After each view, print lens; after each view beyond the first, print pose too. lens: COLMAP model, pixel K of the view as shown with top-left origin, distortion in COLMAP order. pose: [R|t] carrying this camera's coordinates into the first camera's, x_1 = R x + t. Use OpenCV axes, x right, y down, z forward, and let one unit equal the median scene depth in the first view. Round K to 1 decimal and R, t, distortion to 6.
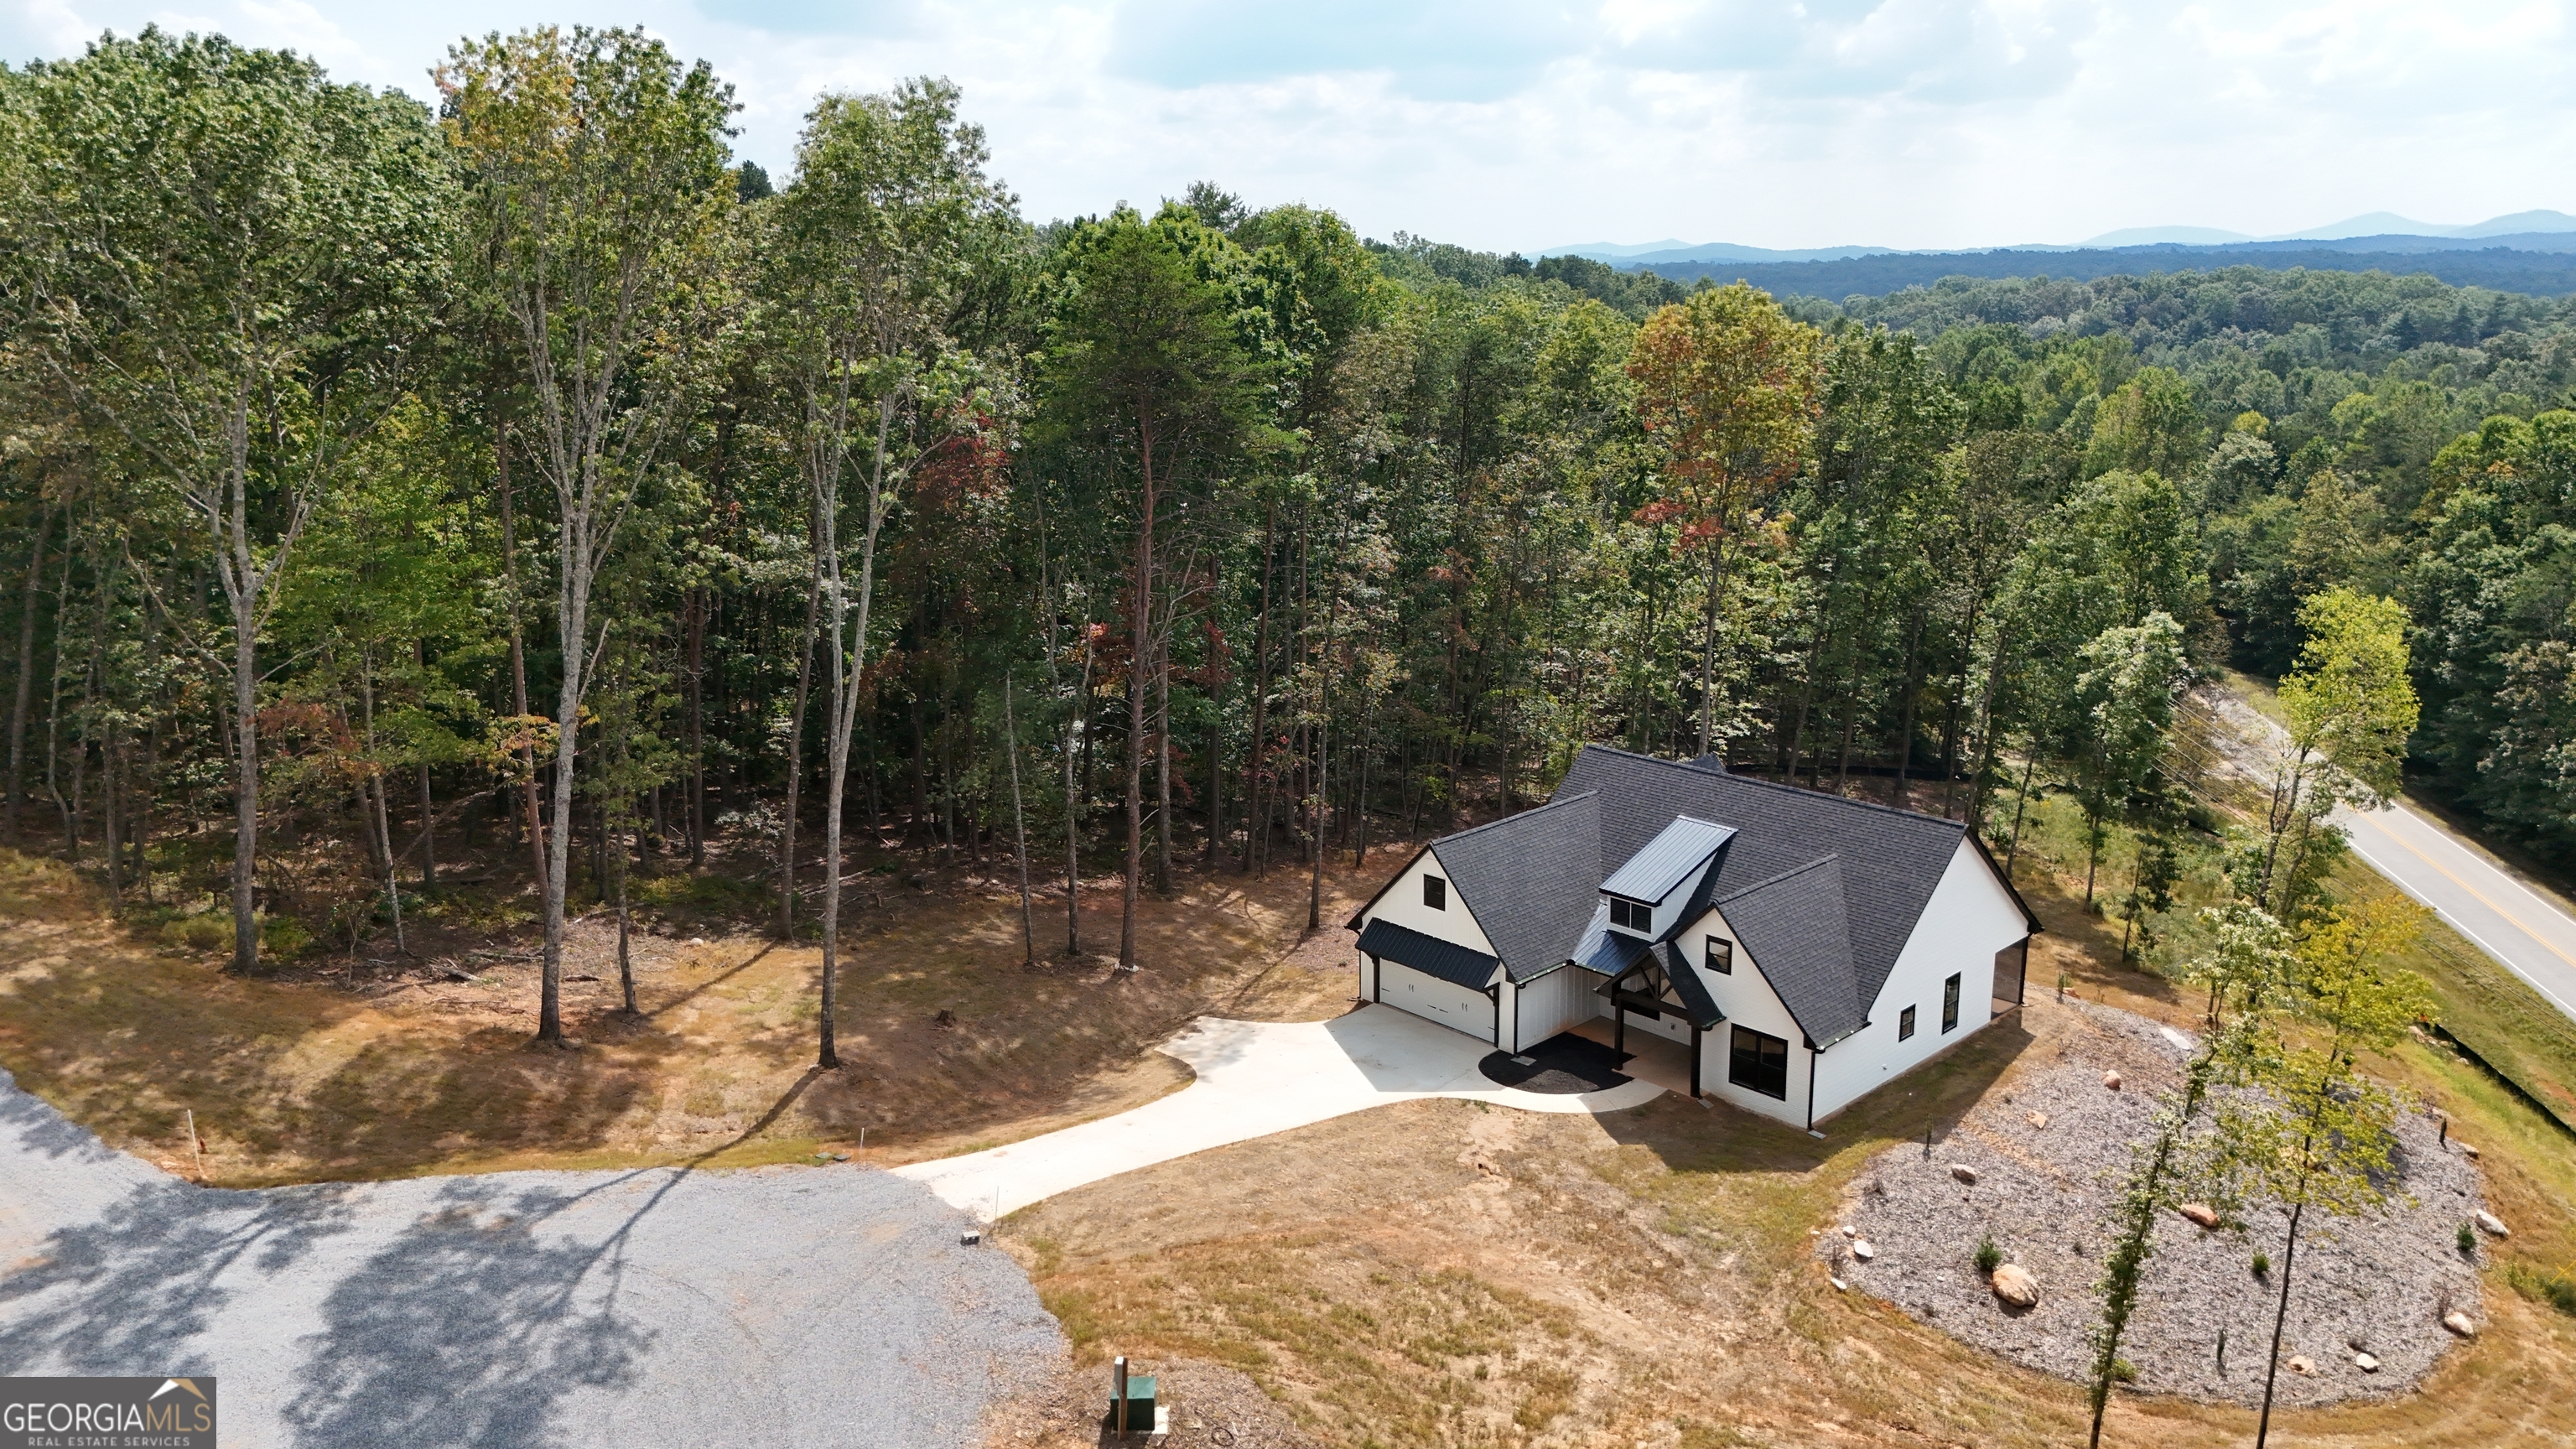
lens RADIAL K [[1965.1, 0, 1288.0], [0, 1965.1, 724.5], [0, 0, 1]] dist [0.010270, -0.000330]
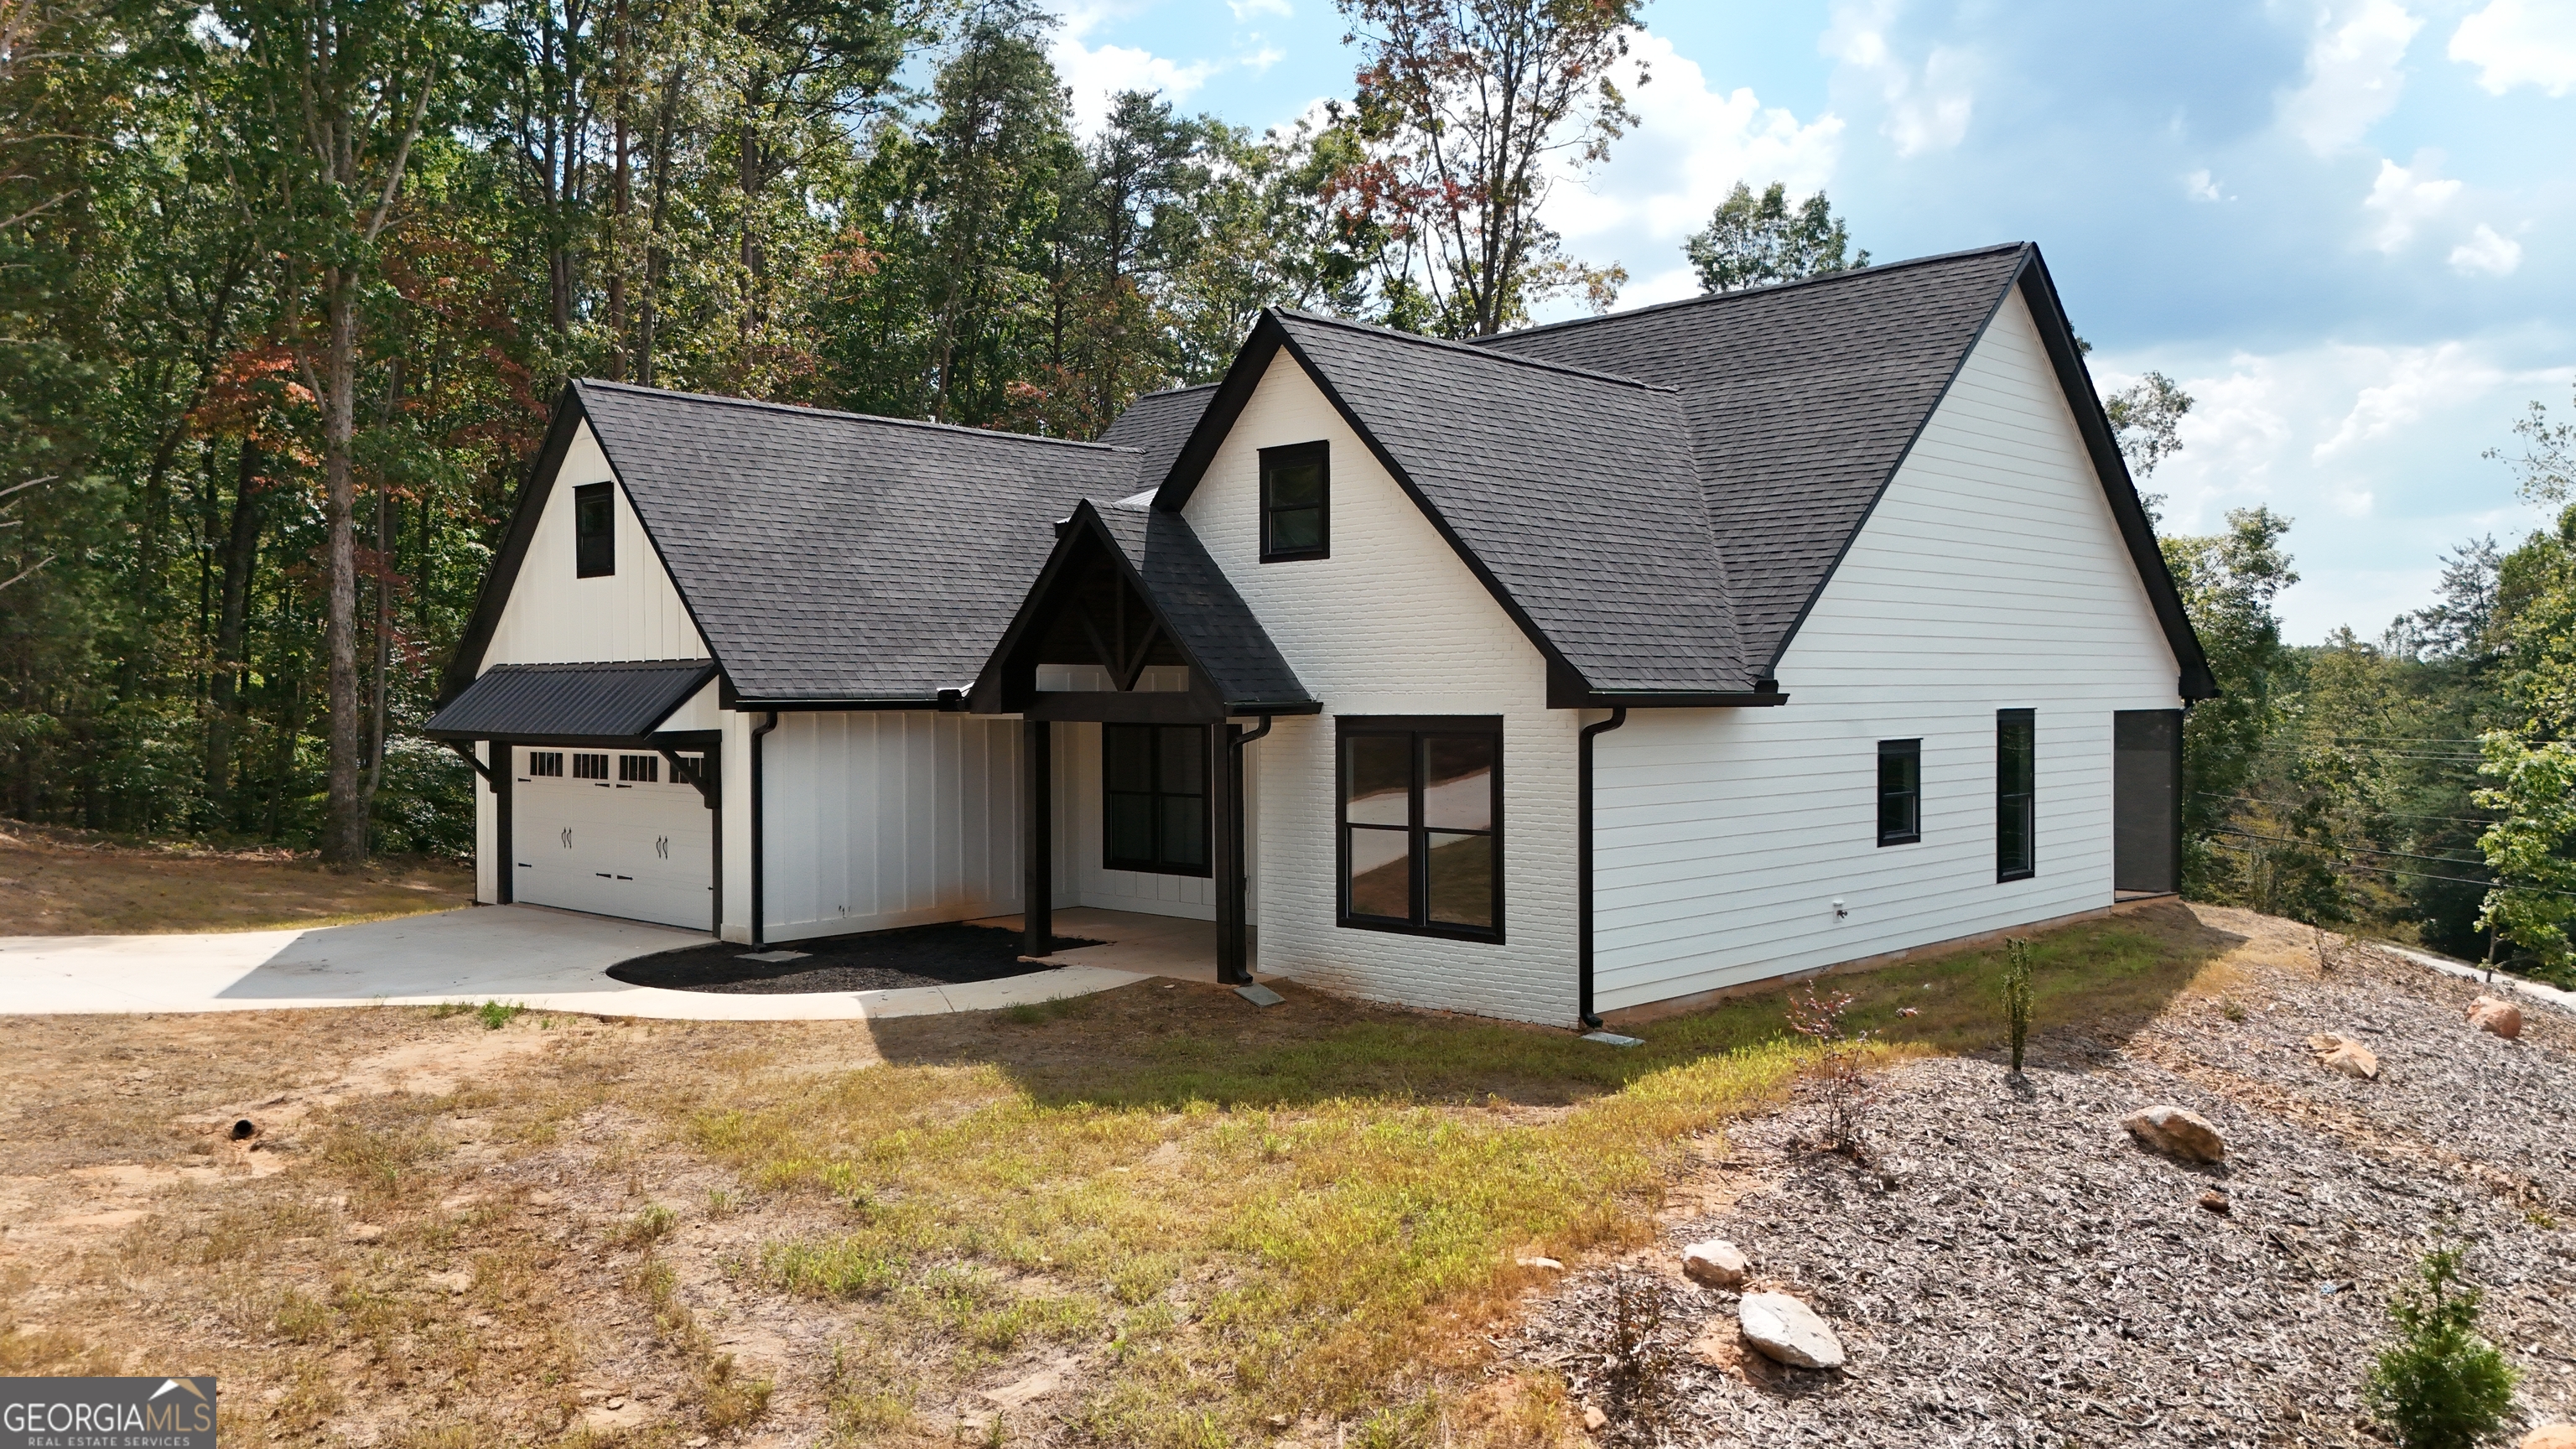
lens RADIAL K [[1920.2, 0, 1305.3], [0, 1920.2, 724.2], [0, 0, 1]] dist [0.037327, -0.005769]
pose [[0.999303, -0.003640, 0.037151, 0.206562], [0.011718, 0.975516, -0.219616, 0.214951], [-0.035442, 0.219899, 0.974879, 0.698075]]
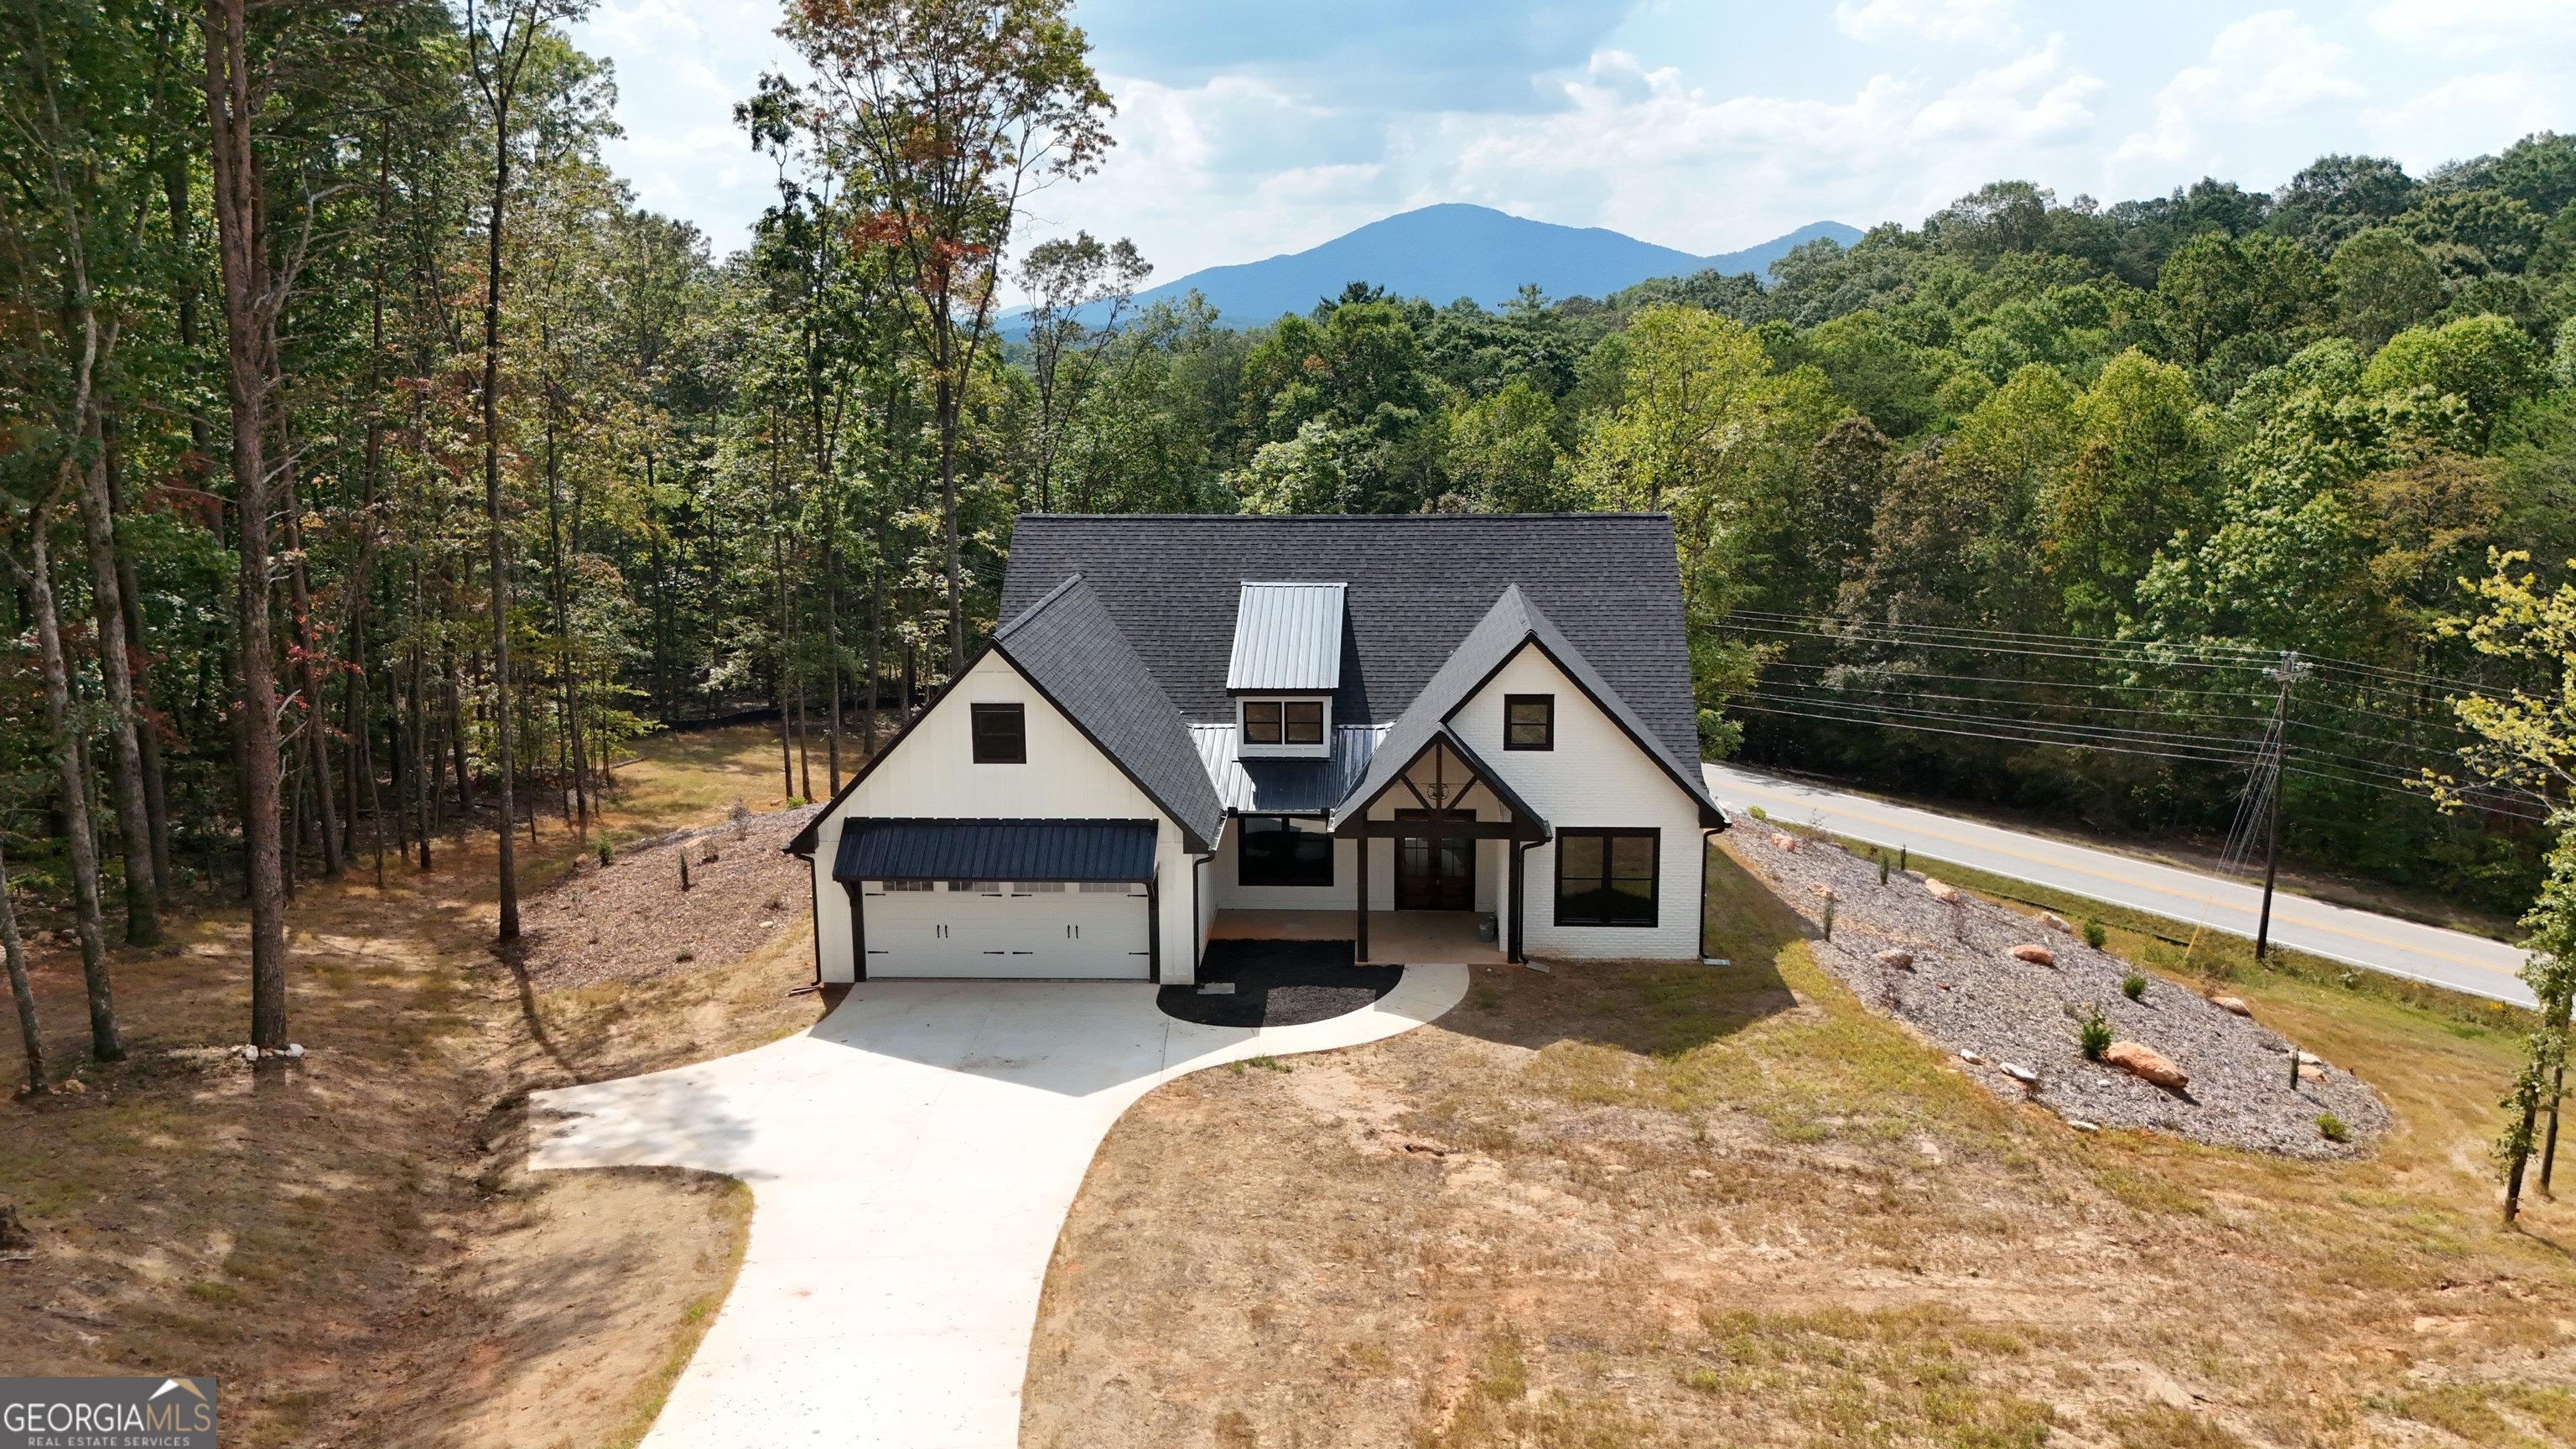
lens RADIAL K [[1920.2, 0, 1305.3], [0, 1920.2, 724.2], [0, 0, 1]] dist [0.037327, -0.005769]
pose [[0.733753, -0.135346, 0.665799, -0.232384], [0.161893, 0.986560, 0.022136, 0.090826], [-0.659847, 0.091546, 0.745803, 0.585576]]
